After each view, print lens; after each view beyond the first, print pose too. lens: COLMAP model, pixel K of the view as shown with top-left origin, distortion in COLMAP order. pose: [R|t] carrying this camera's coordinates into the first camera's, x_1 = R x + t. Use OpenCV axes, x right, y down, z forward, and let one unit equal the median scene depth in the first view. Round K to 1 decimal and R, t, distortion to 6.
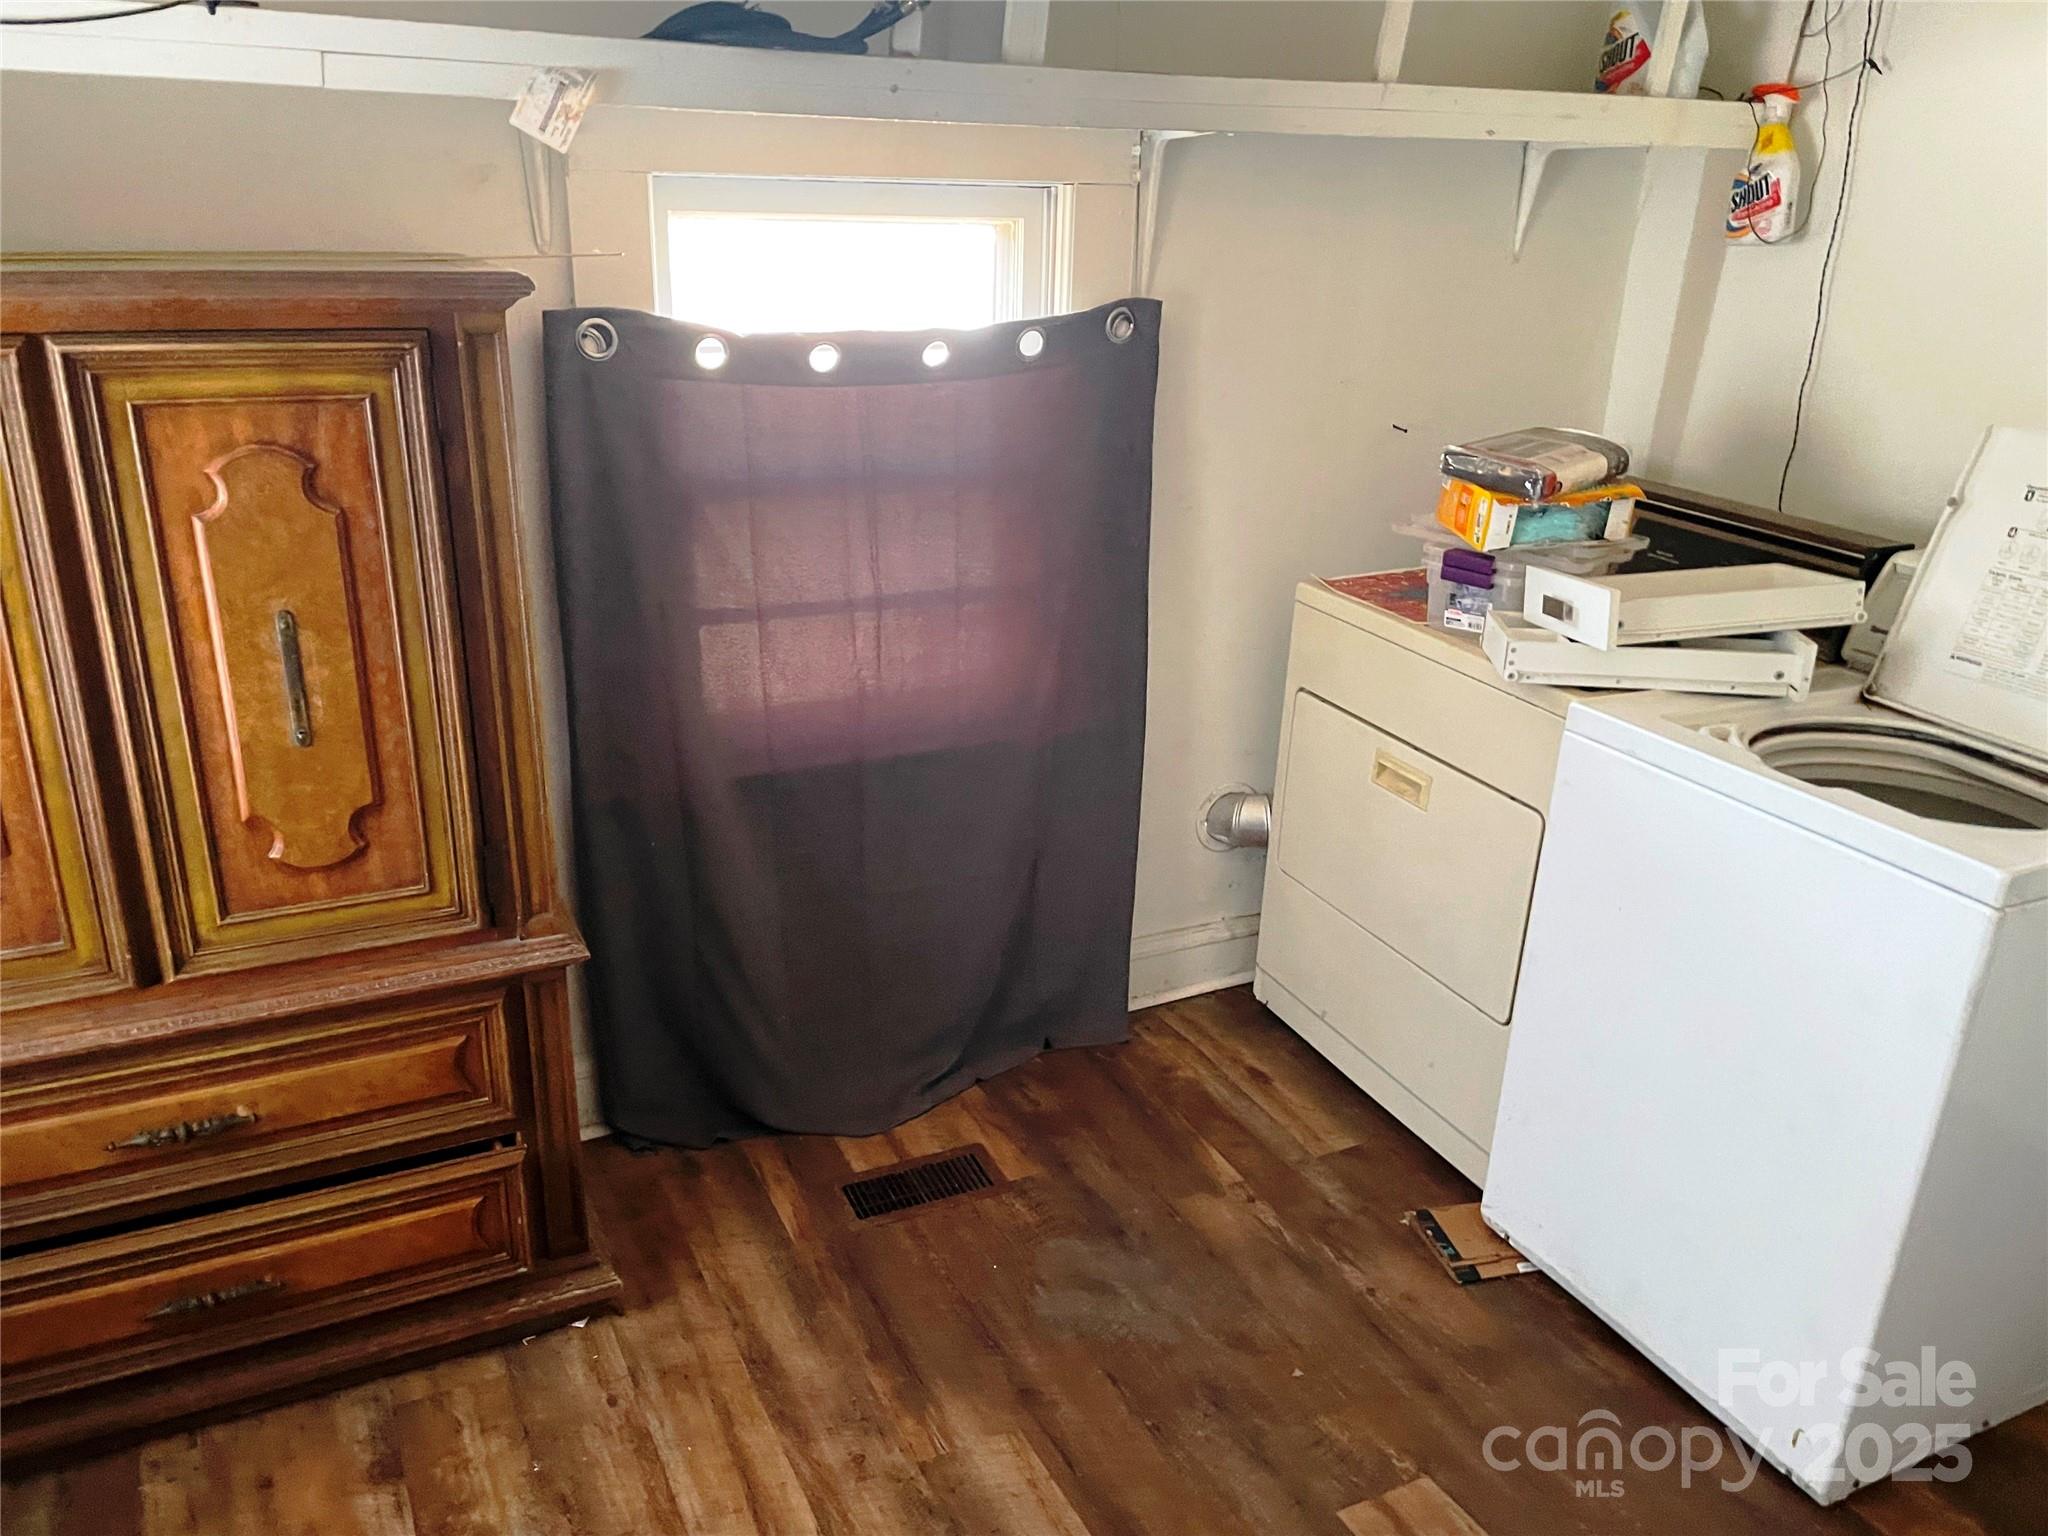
lens RADIAL K [[1552.5, 0, 1026.4], [0, 1552.5, 776.7], [0, 0, 1]] dist [0.044337, -0.036649]
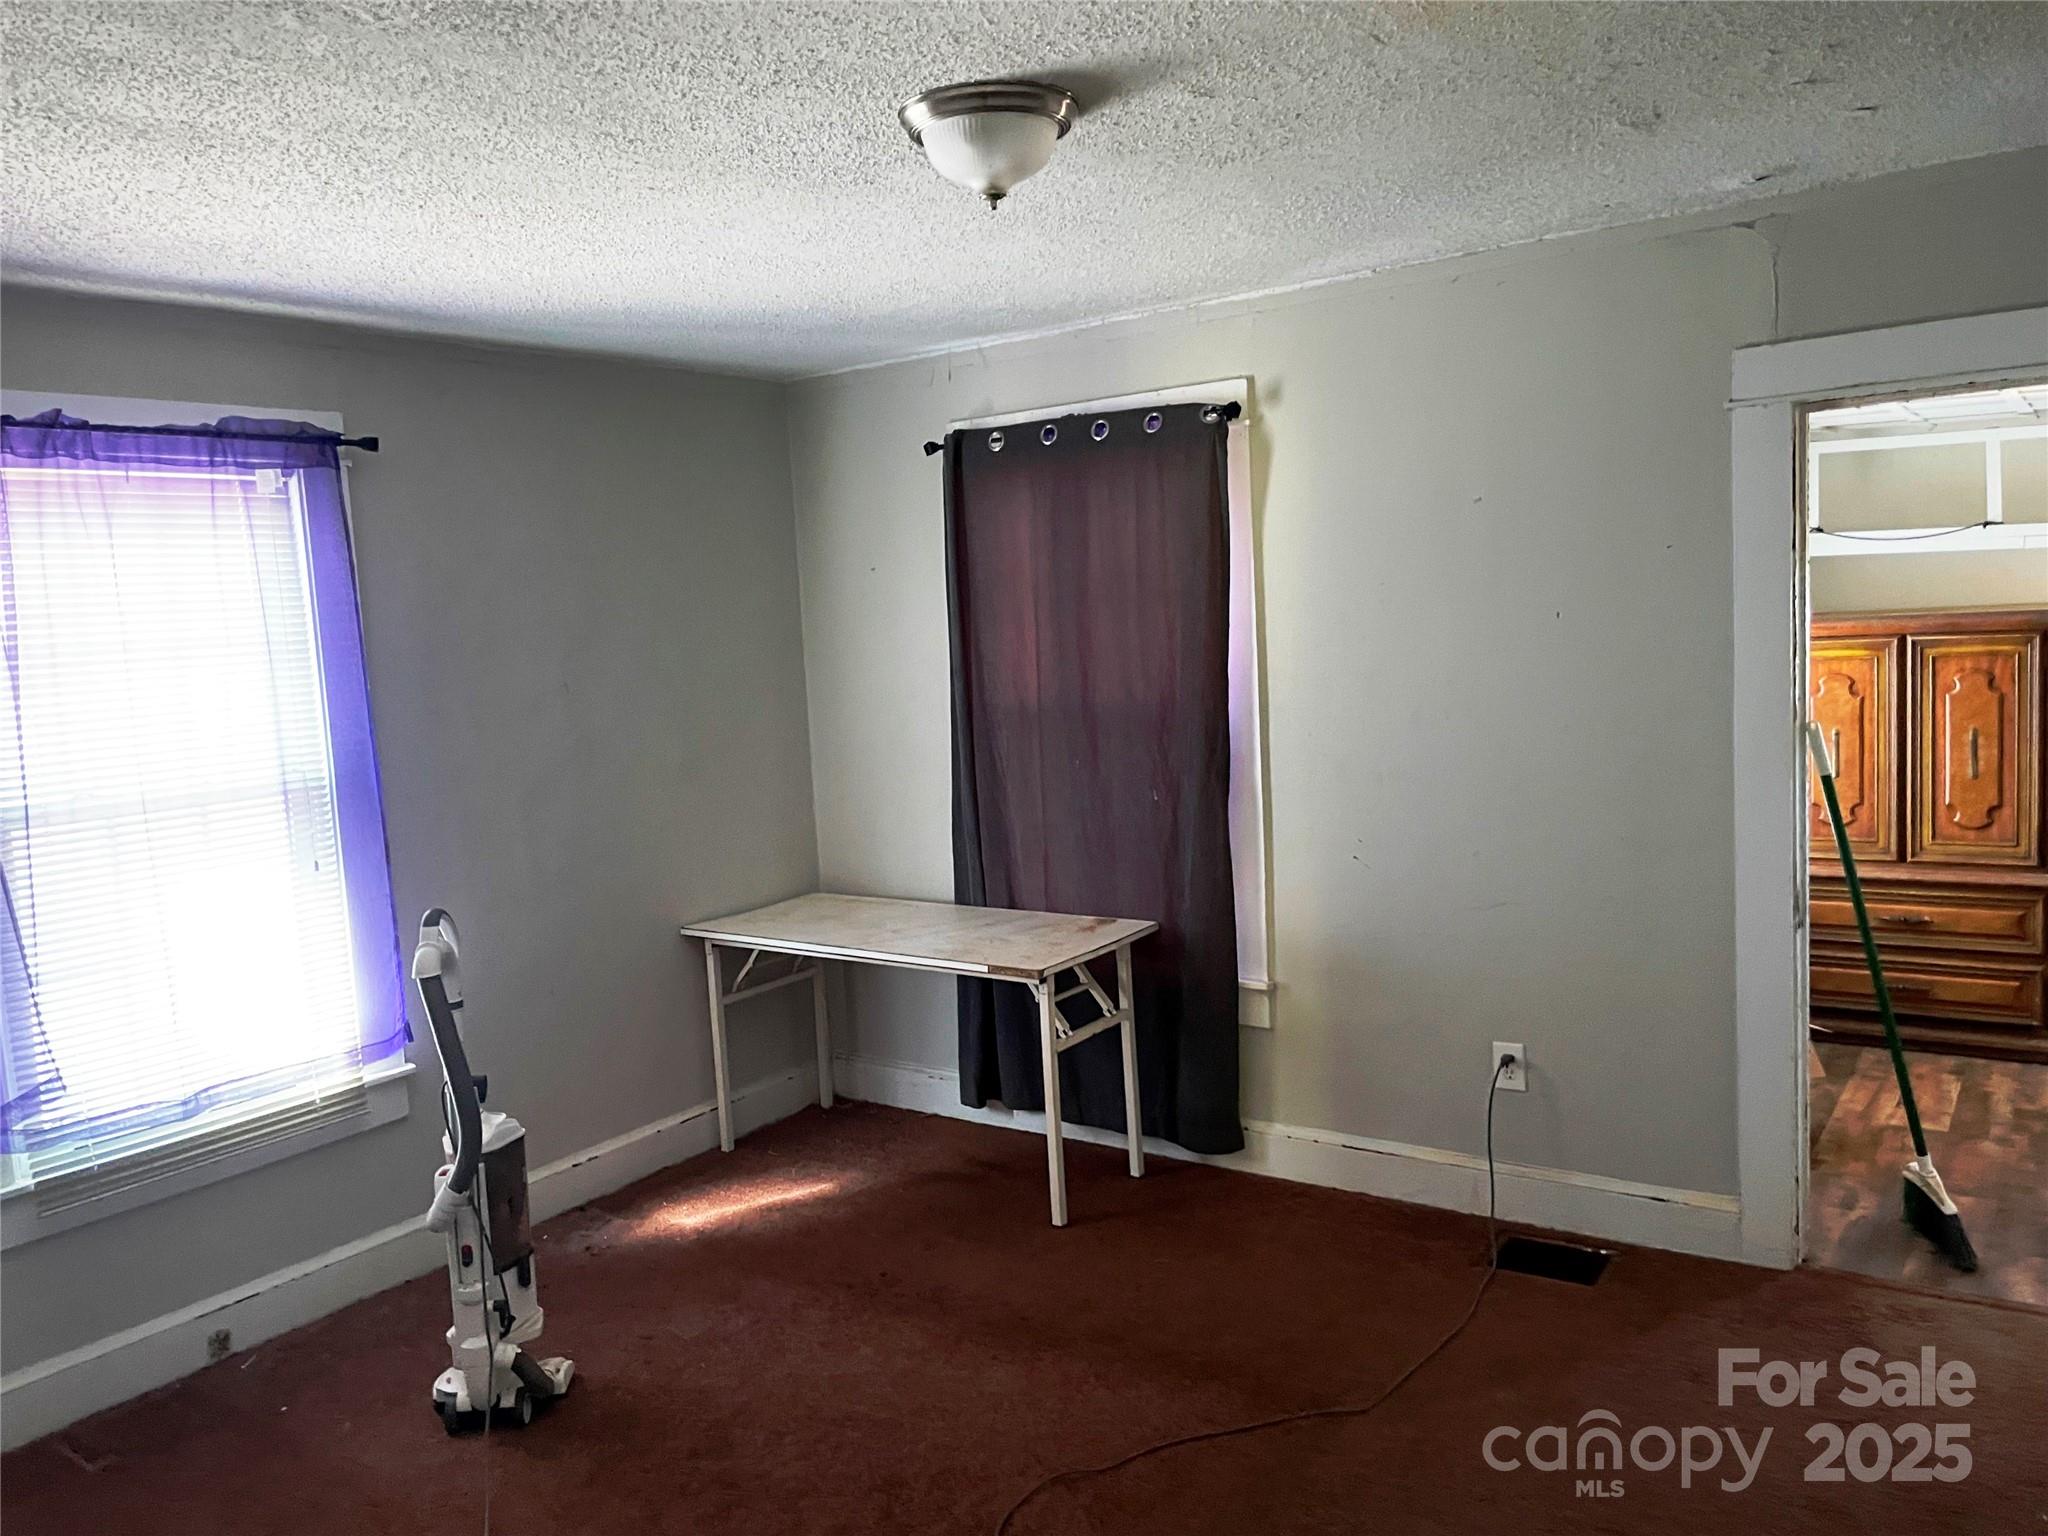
lens RADIAL K [[1552.5, 0, 1024.7], [0, 1552.5, 771.2], [0, 0, 1]] dist [0.044337, -0.036649]
pose [[0.468745, 0.057837, -0.881438, 1.158091], [-0.229842, 0.971469, -0.058484, 0.500780], [0.852908, 0.230005, 0.468664, -1.670418]]
